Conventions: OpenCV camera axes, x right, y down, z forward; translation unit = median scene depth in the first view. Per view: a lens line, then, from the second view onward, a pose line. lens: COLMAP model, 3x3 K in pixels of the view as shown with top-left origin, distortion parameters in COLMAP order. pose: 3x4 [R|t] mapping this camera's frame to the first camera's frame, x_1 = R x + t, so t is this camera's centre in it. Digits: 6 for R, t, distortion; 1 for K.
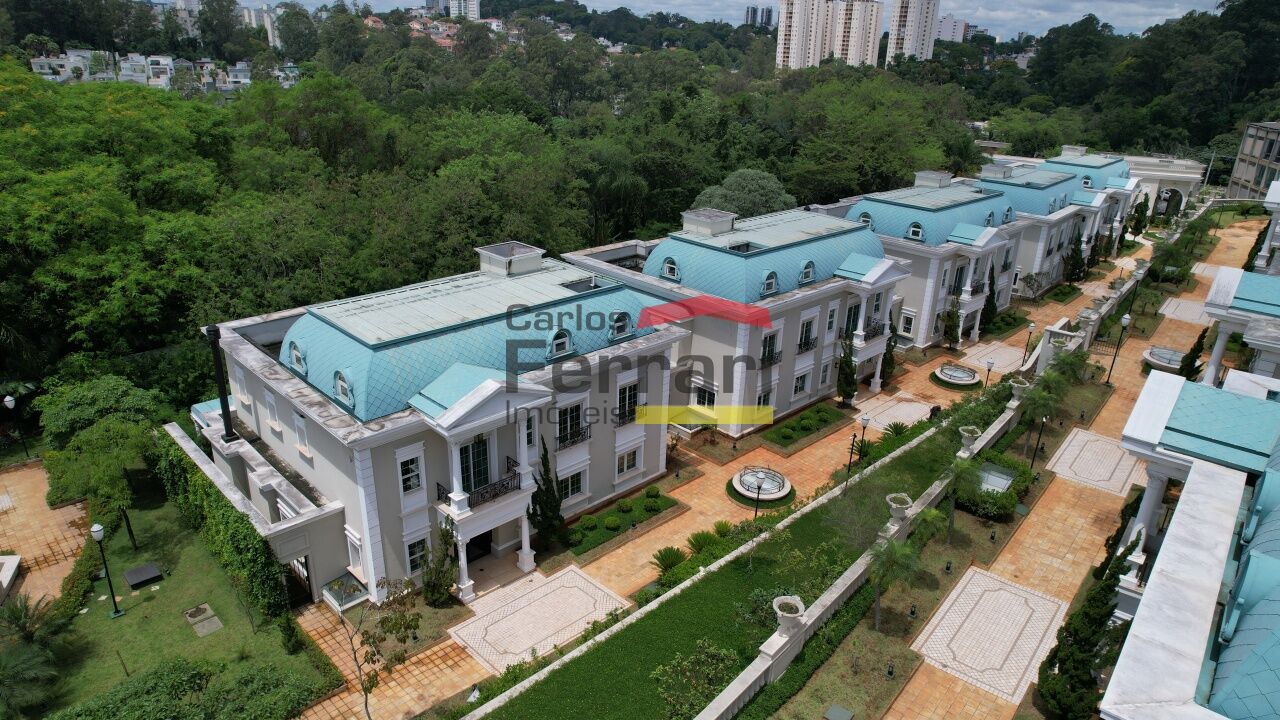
lens RADIAL K [[819.4, 0, 644.0], [0, 819.4, 365.9], [0, 0, 1]] dist [-0.082842, 0.075378]
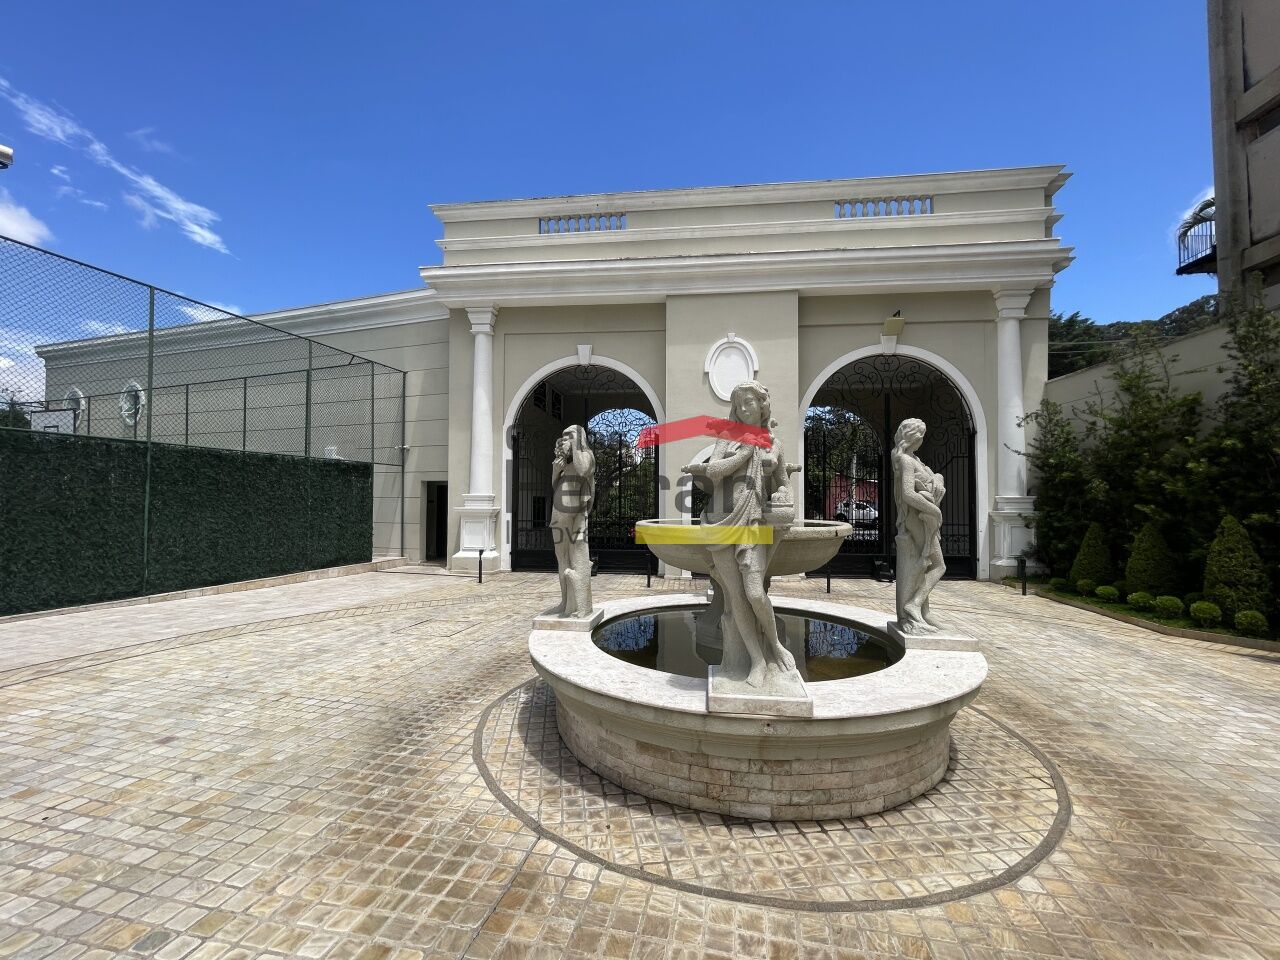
lens RADIAL K [[517.7, 0, 640.1], [0, 517.7, 480.9], [0, 0, 1]] dist [0.000044, -0.001141]
pose [[0.982524, -0.020044, 0.185054, 2.220469], [0.093844, 0.911927, -0.399478, -0.616027], [-0.160749, 0.409863, 0.897871, 3.468358]]
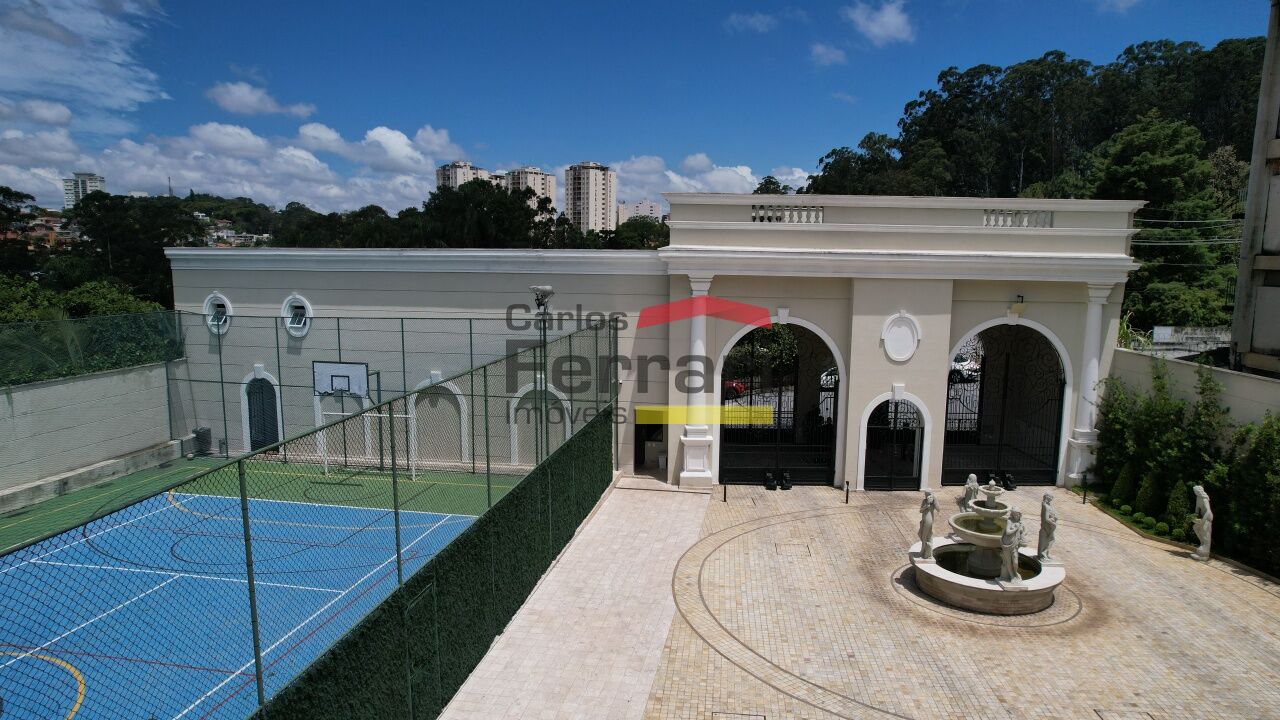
lens RADIAL K [[819.4, 0, 644.0], [0, 819.4, 365.9], [0, 0, 1]] dist [-0.082842, 0.075378]
pose [[0.955370, -0.061782, 0.288878, 1.910124], [0.129166, 0.966818, -0.220405, -0.665403], [-0.265676, 0.247881, 0.931650, 3.126040]]
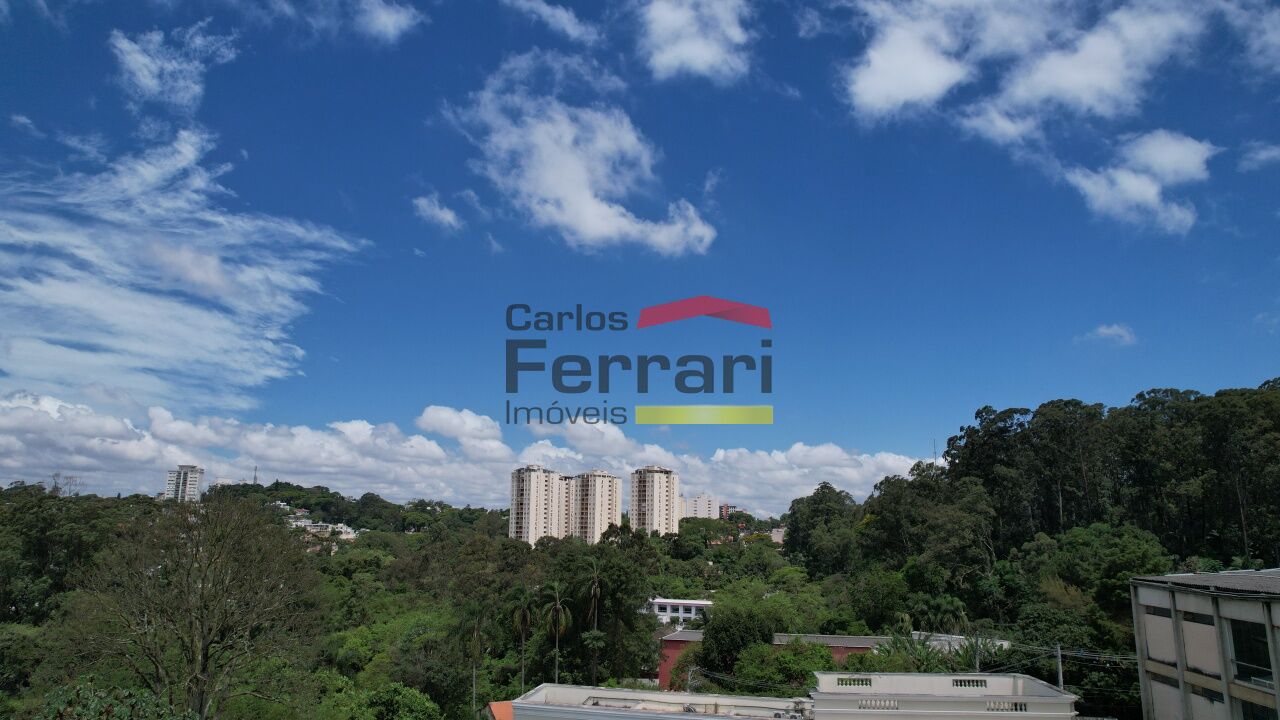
lens RADIAL K [[819.4, 0, 644.0], [0, 819.4, 365.9], [0, 0, 1]] dist [-0.082842, 0.075378]
pose [[0.971972, 0.030514, 0.233106, 1.548202], [0.102950, 0.836169, -0.538724, -0.730641], [-0.211355, 0.547623, 0.809591, 2.435521]]
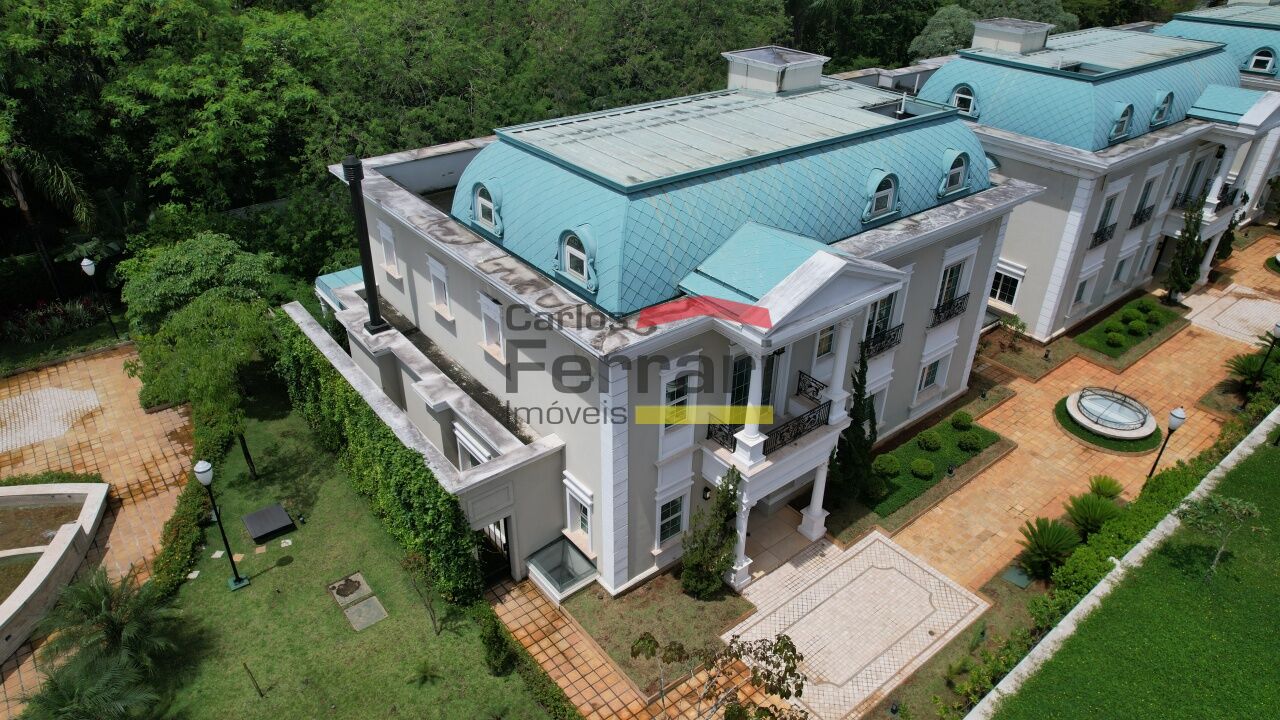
lens RADIAL K [[824.7, 0, 641.5], [0, 824.7, 366.8], [0, 0, 1]] dist [-0.086019, 0.072551]
pose [[0.994481, 0.039885, -0.097042, -0.213019], [-0.024514, 0.987654, 0.154720, 0.008623], [0.102015, -0.151487, 0.983181, 0.319881]]
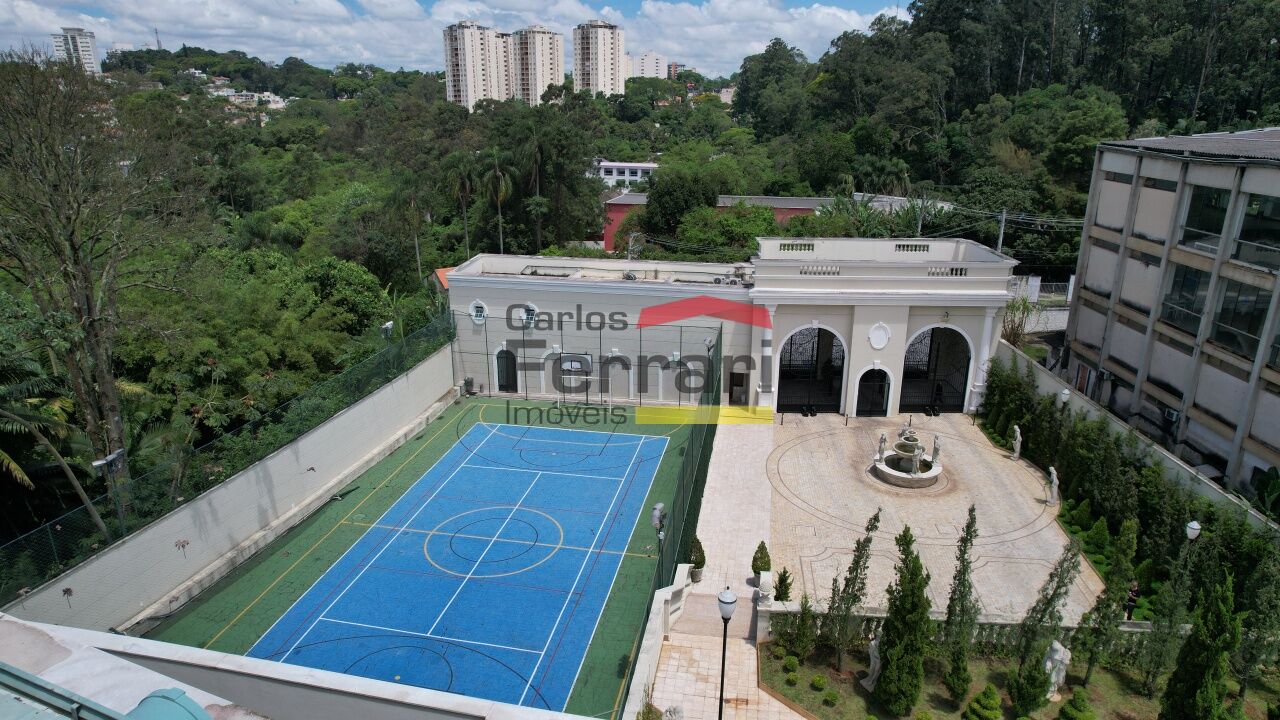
lens RADIAL K [[819.4, 0, 644.0], [0, 819.4, 365.9], [0, 0, 1]] dist [-0.082842, 0.075378]
pose [[0.955143, -0.119120, 0.271130, 1.602776], [0.135004, 0.990011, -0.040638, -0.772281], [-0.263581, 0.075419, 0.961684, 2.553306]]
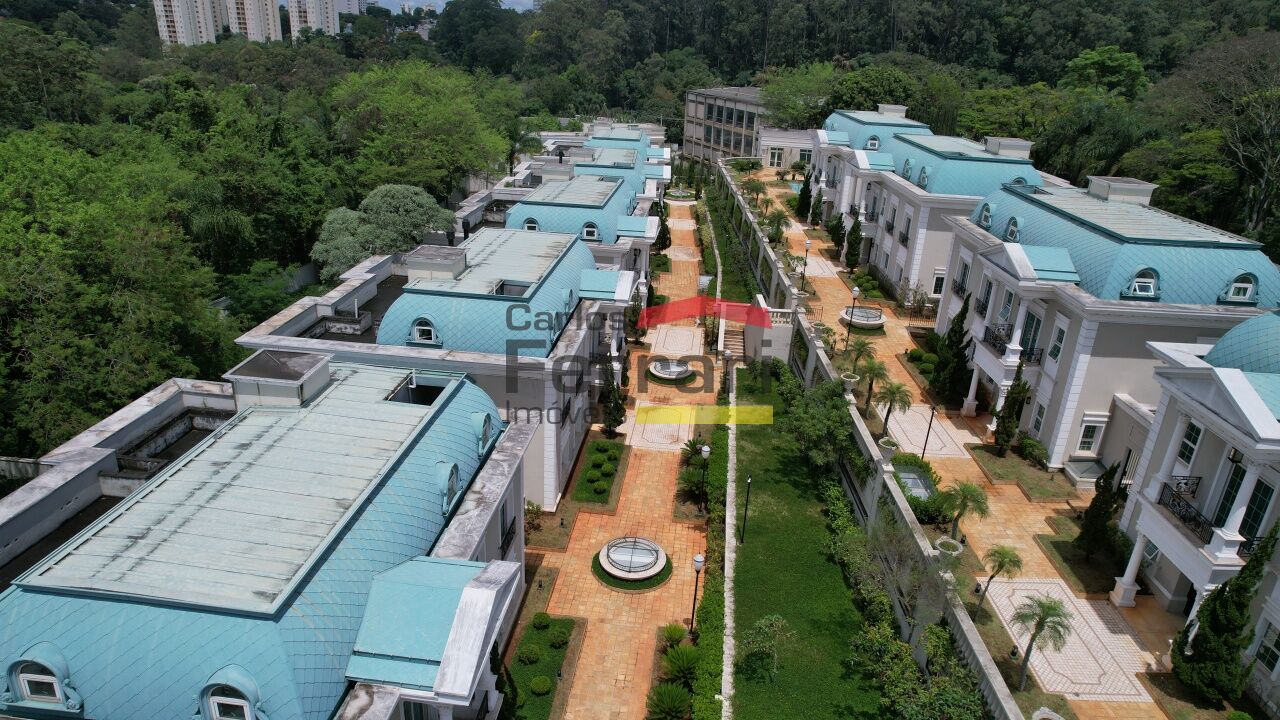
lens RADIAL K [[819.4, 0, 644.0], [0, 819.4, 365.9], [0, 0, 1]] dist [-0.082842, 0.075378]
pose [[0.775402, -0.233922, 0.586543, -0.342550], [0.215757, 0.971099, 0.102061, -0.155349], [-0.593465, 0.047412, 0.803462, 0.325250]]
